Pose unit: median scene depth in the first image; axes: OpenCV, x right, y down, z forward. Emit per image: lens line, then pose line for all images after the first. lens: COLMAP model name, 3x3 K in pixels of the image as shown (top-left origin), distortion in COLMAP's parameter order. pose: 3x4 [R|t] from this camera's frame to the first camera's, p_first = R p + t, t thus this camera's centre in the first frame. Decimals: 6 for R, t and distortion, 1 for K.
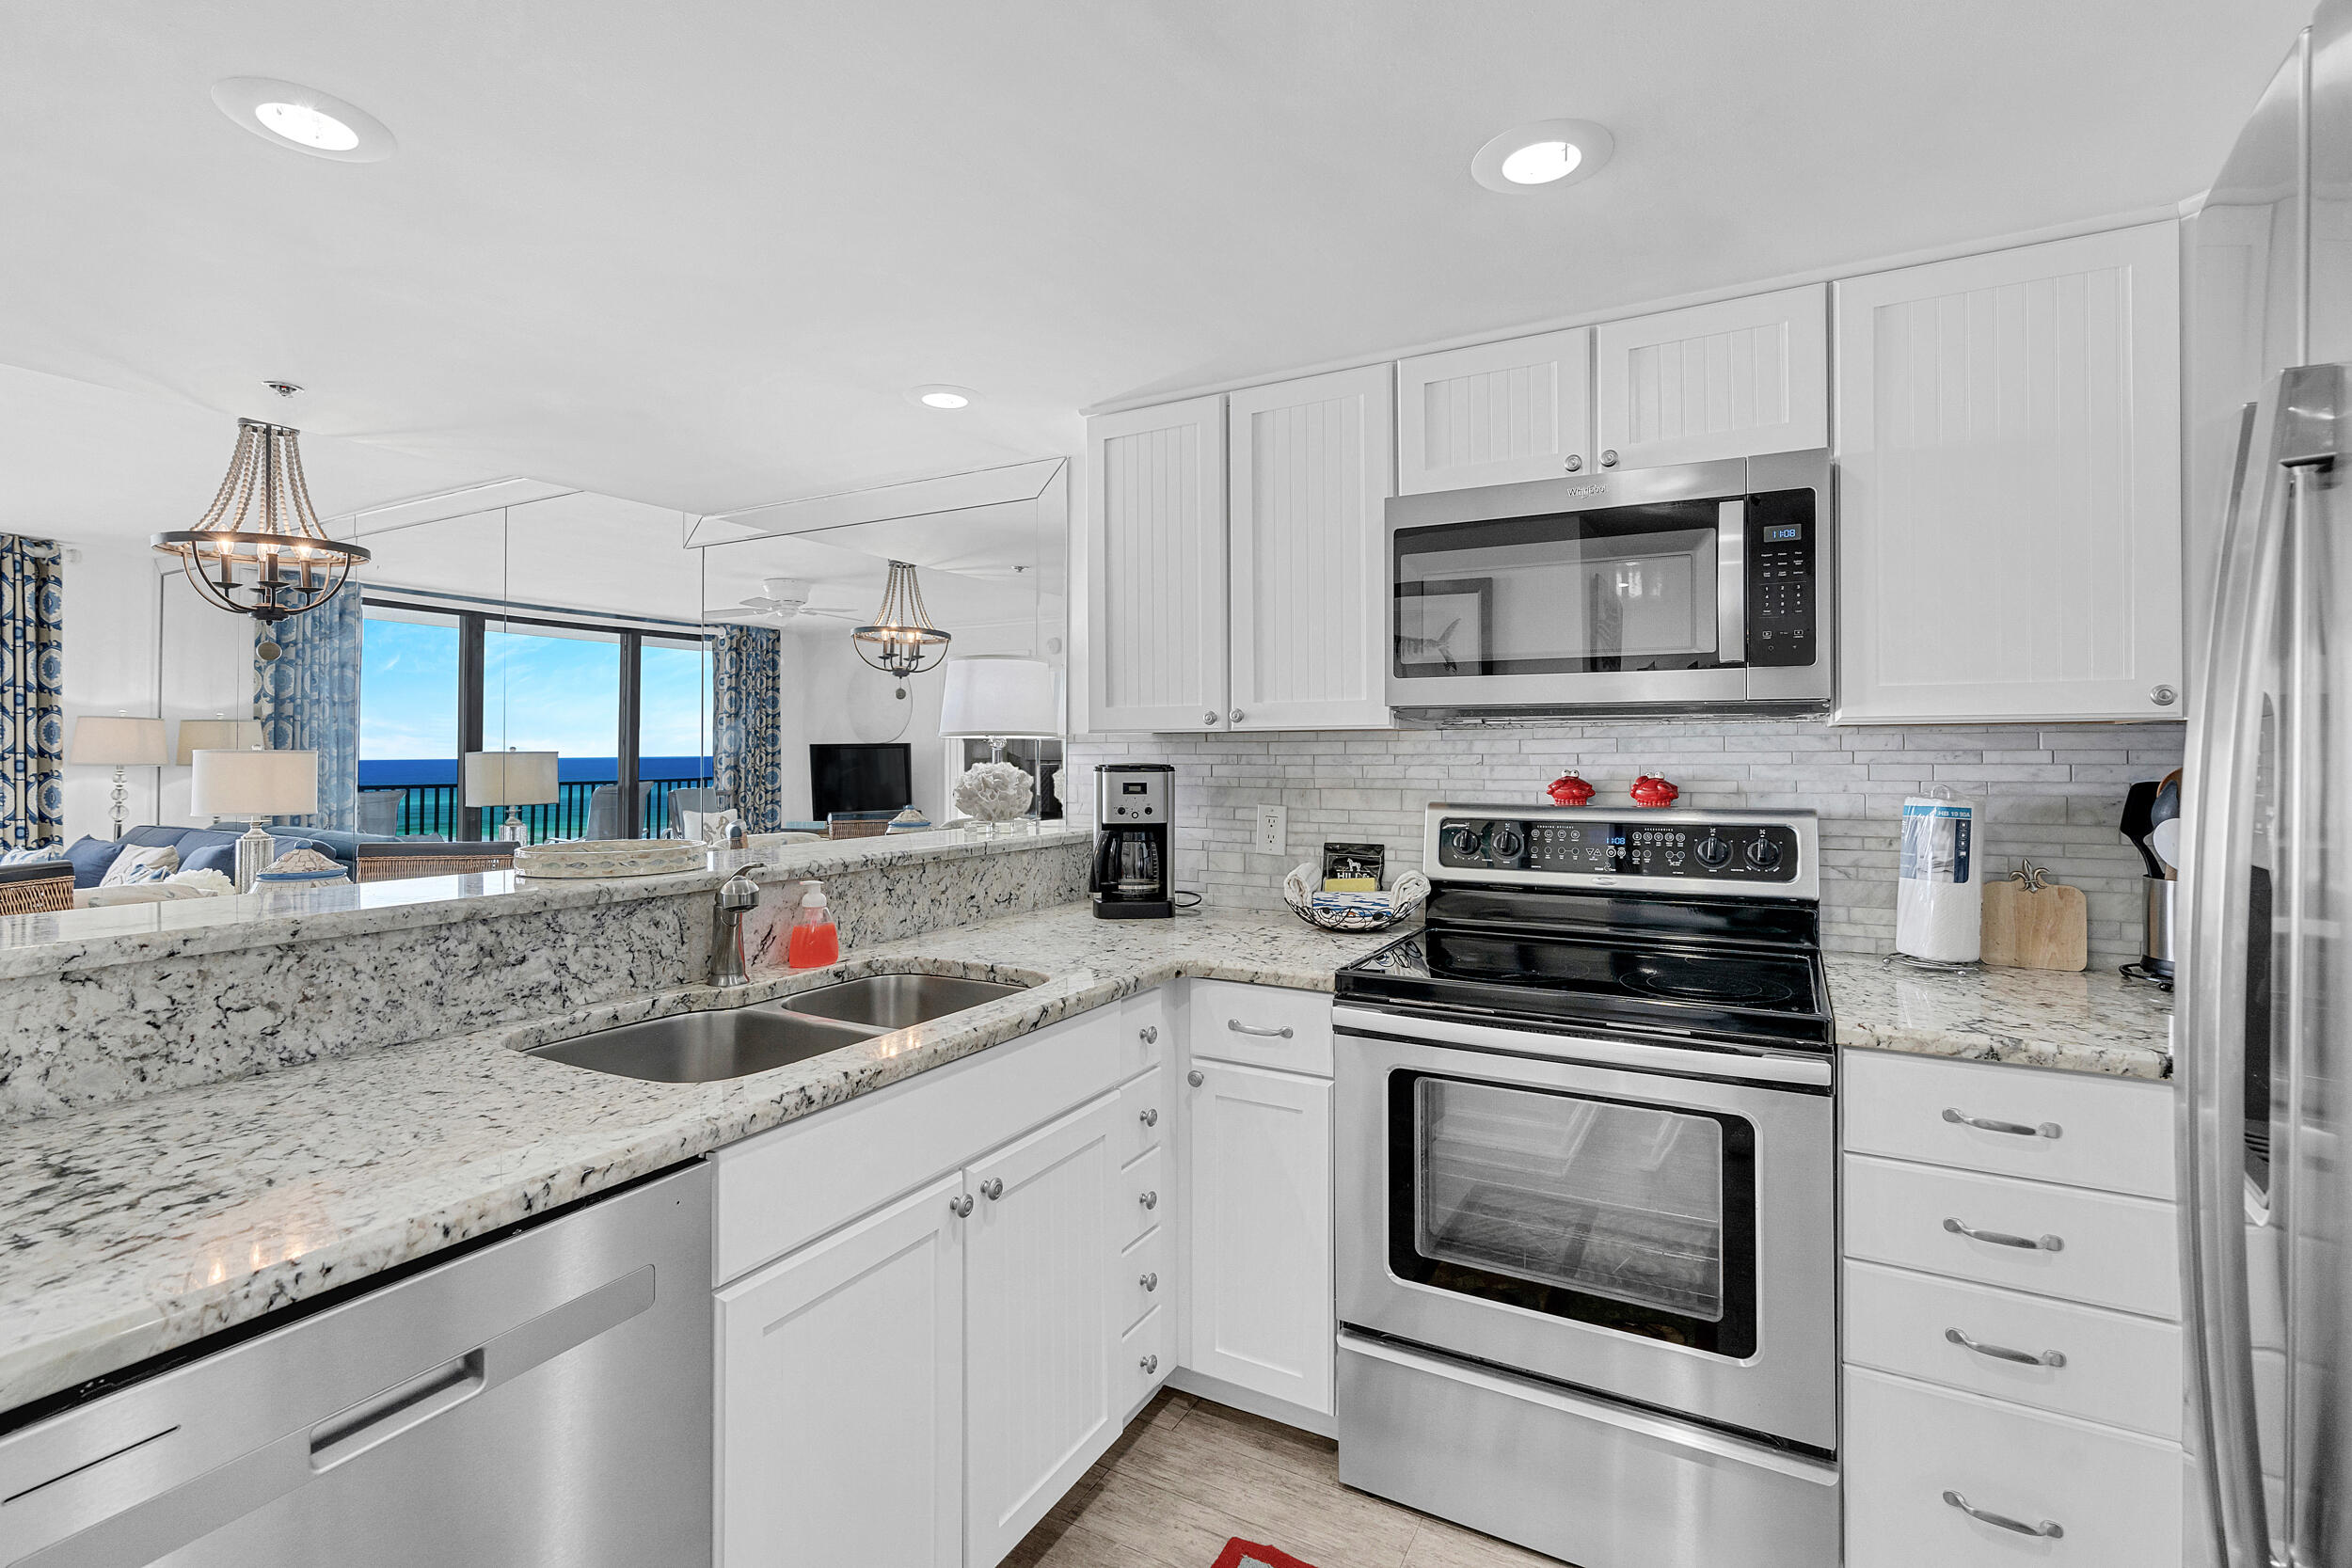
lens RADIAL K [[1078.5, 0, 1176.5], [0, 1078.5, 741.7], [0, 0, 1]] dist [-0.011072, 0.004238]
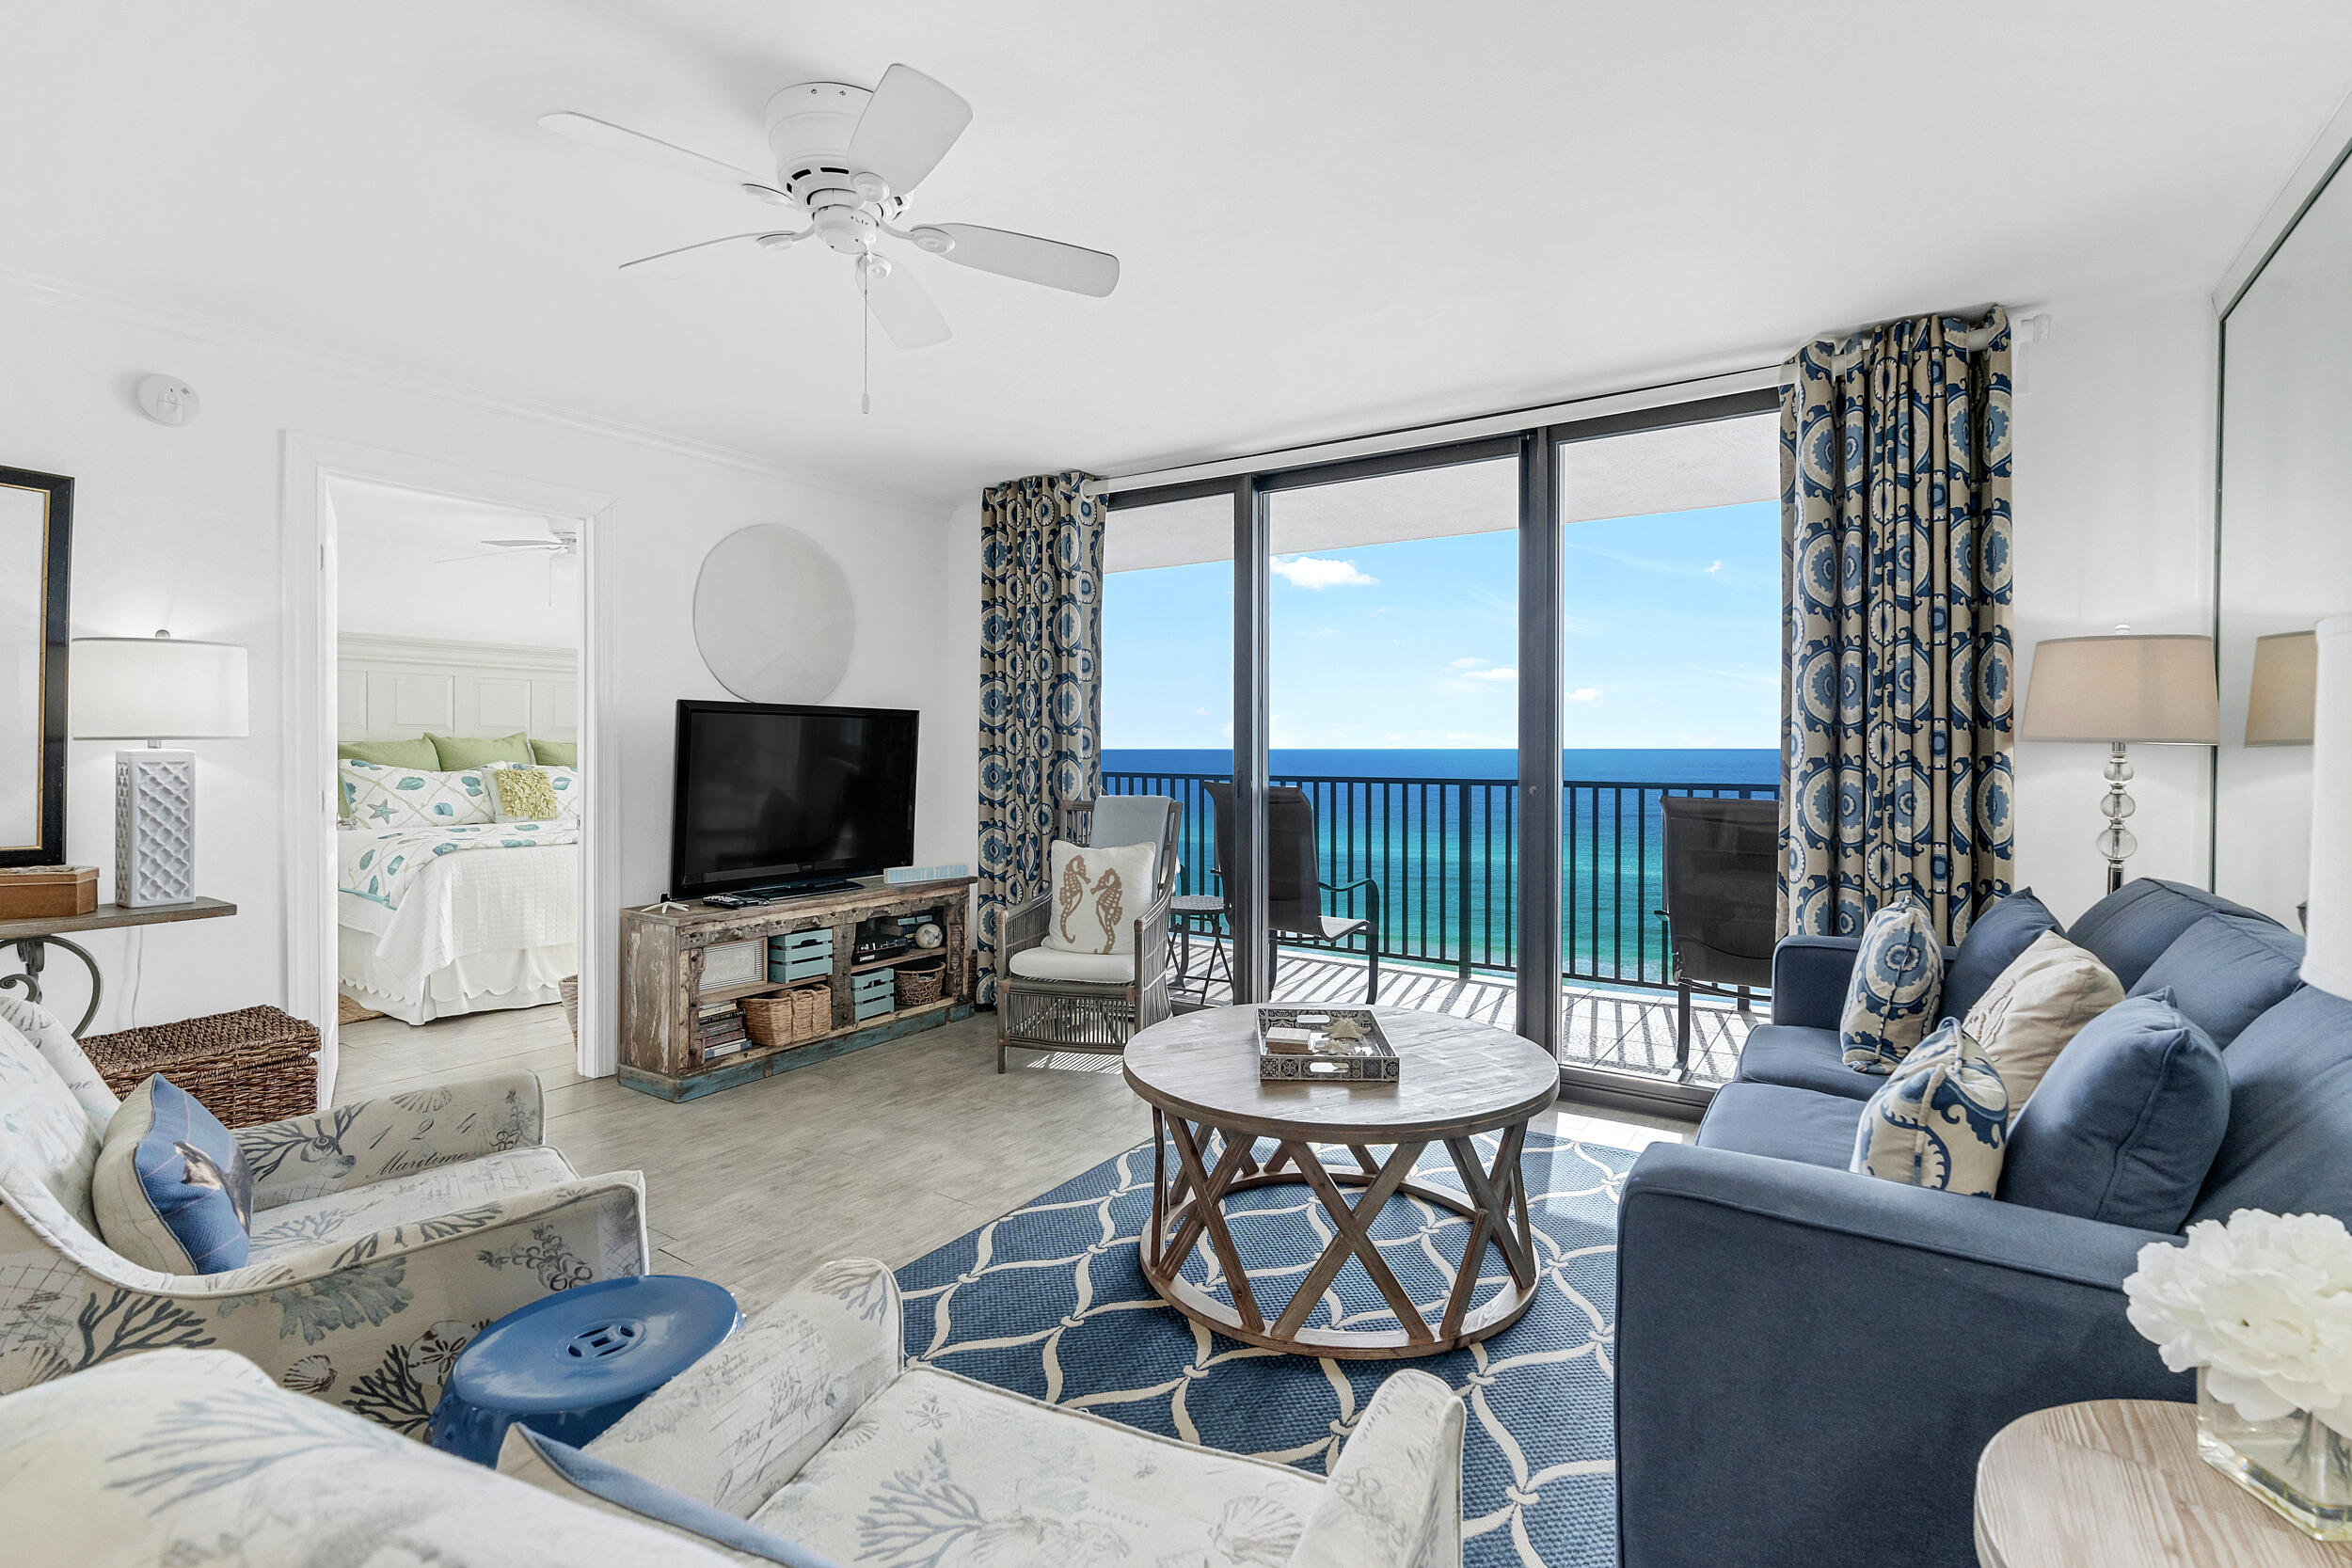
lens RADIAL K [[1078.5, 0, 1183.2], [0, 1078.5, 753.7], [0, 0, 1]] dist [-0.011072, 0.004238]
pose [[-0.087802, 0.005156, -0.996125, -1.186885], [0.009791, 0.999943, 0.004313, 0.051103], [0.996090, -0.009374, -0.087848, 1.554050]]
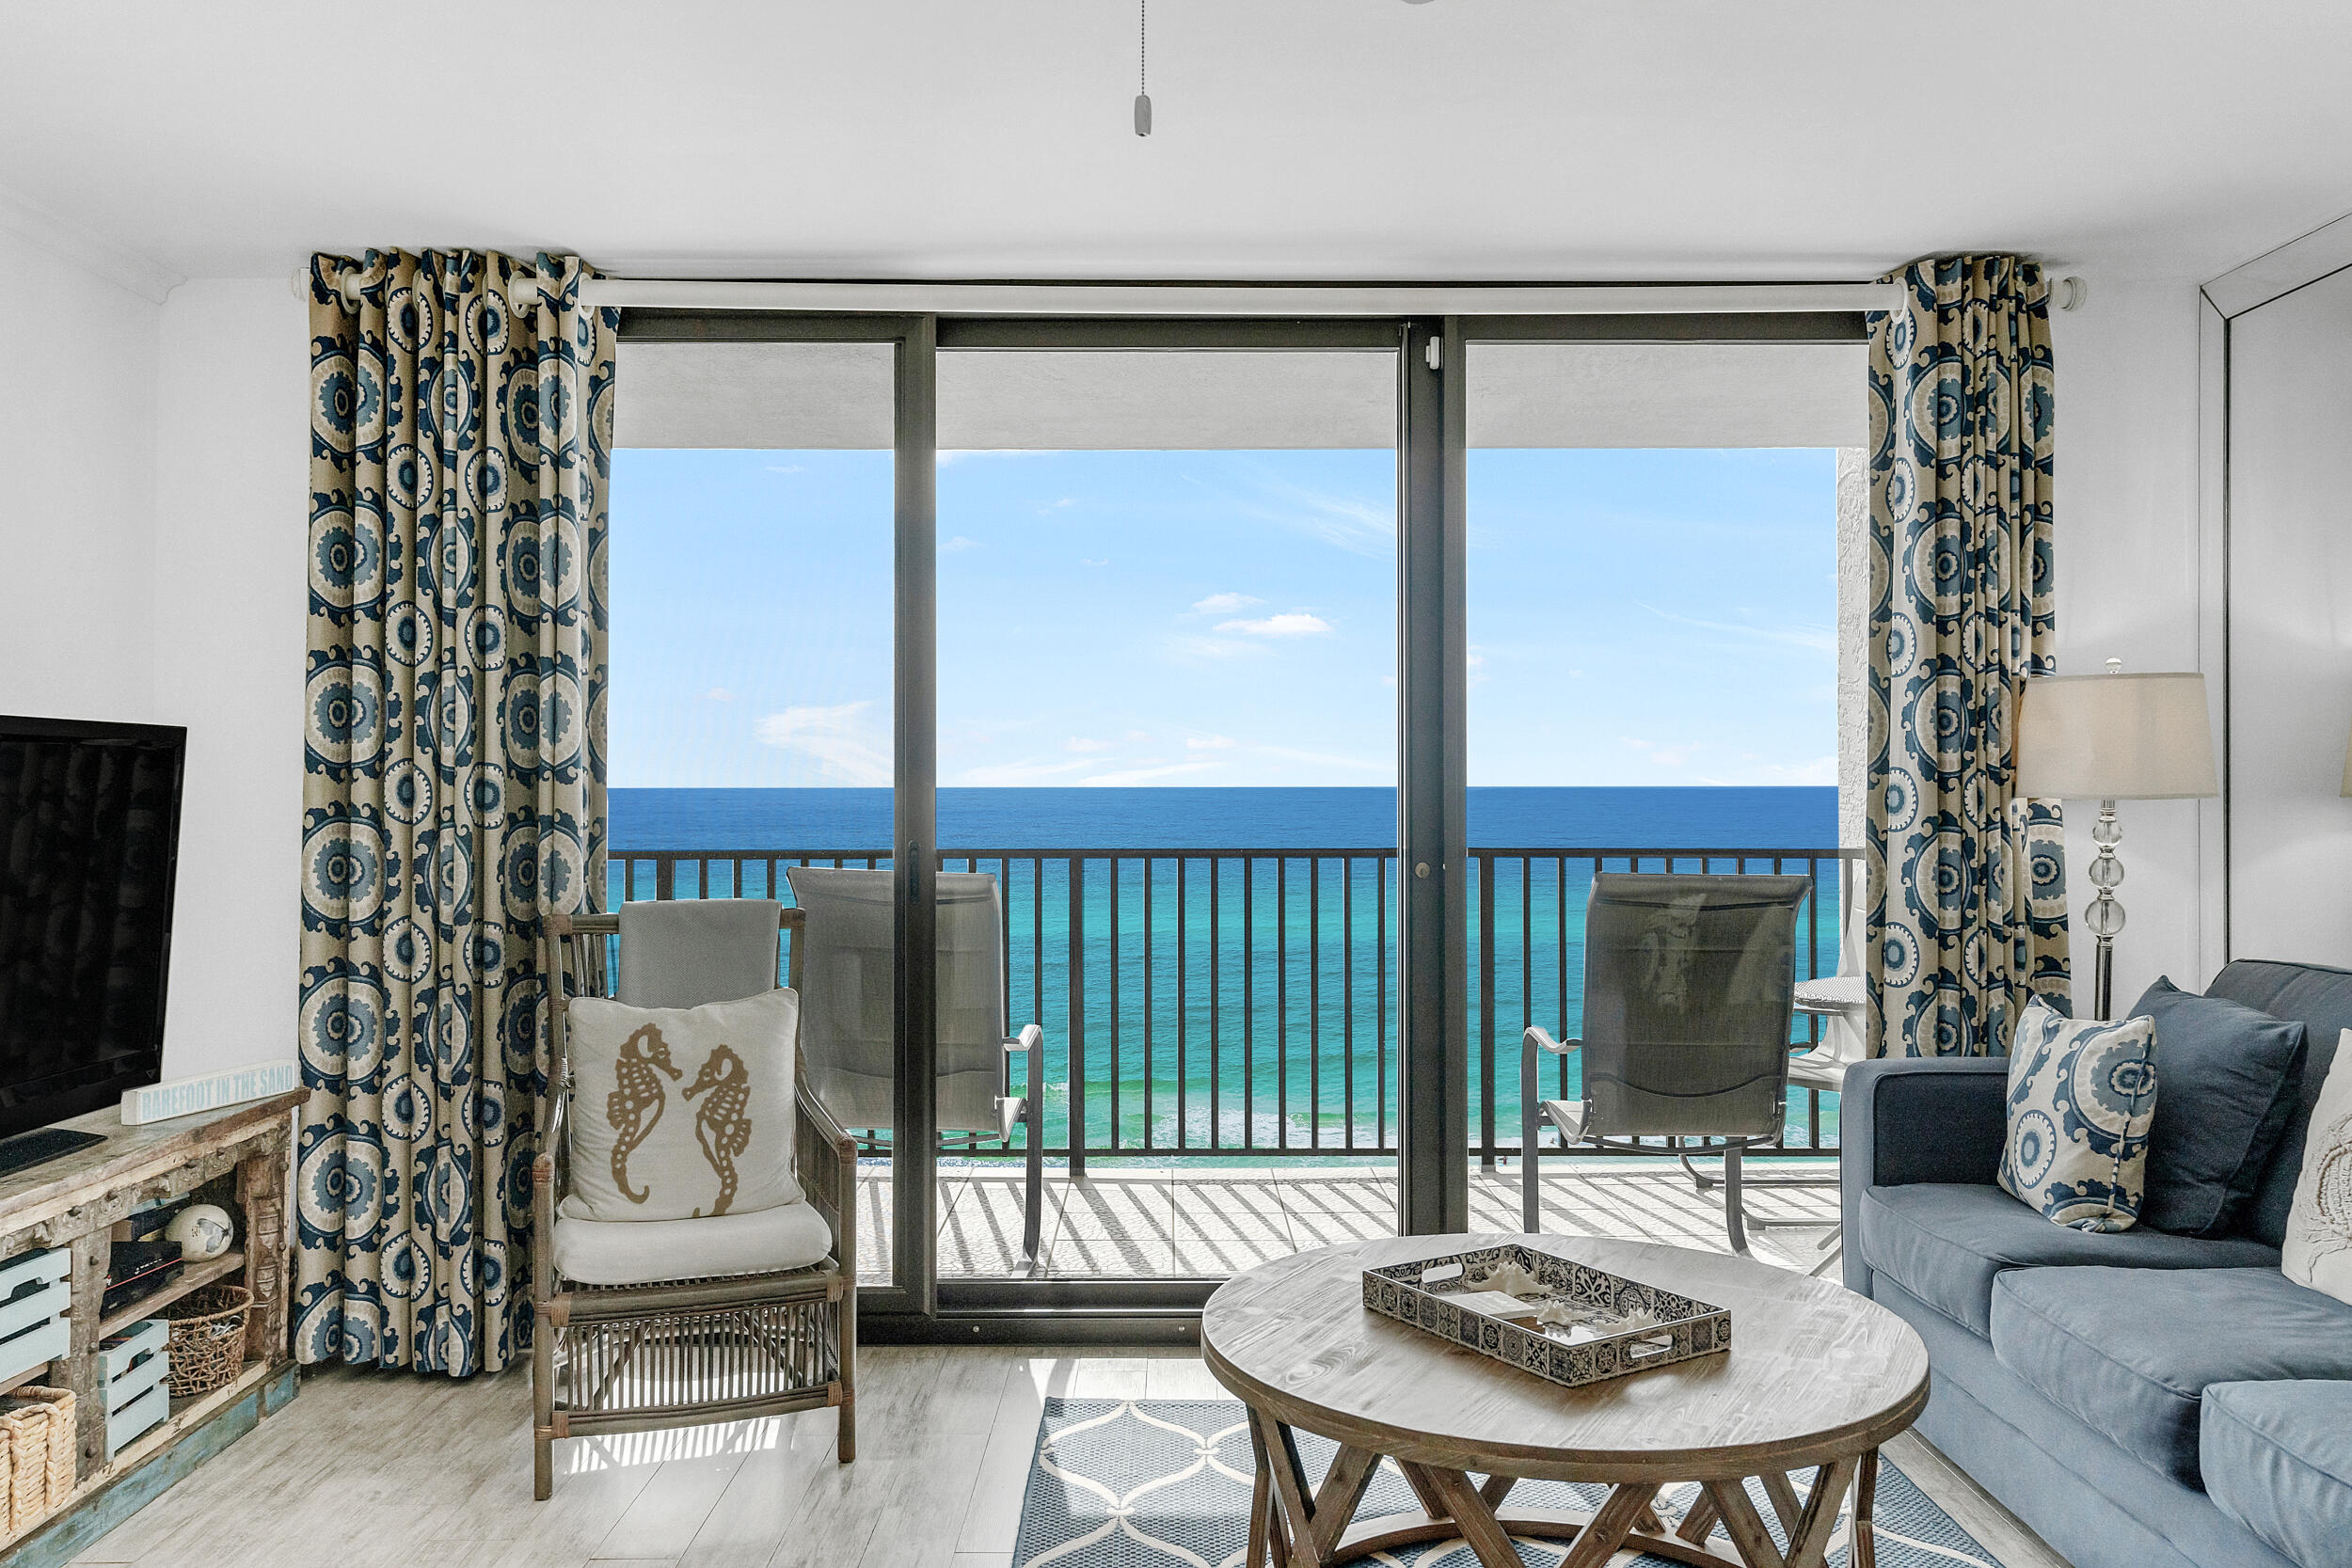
lens RADIAL K [[1753.1, 0, 1182.2], [0, 1753.1, 763.1], [0, 0, 1]] dist [0.002773, 0.005477]
pose [[0.485027, -0.013648, -0.874393, -1.471086], [0.011492, 0.999891, -0.009232, 0.027330], [0.874424, -0.005571, 0.485131, 0.889589]]
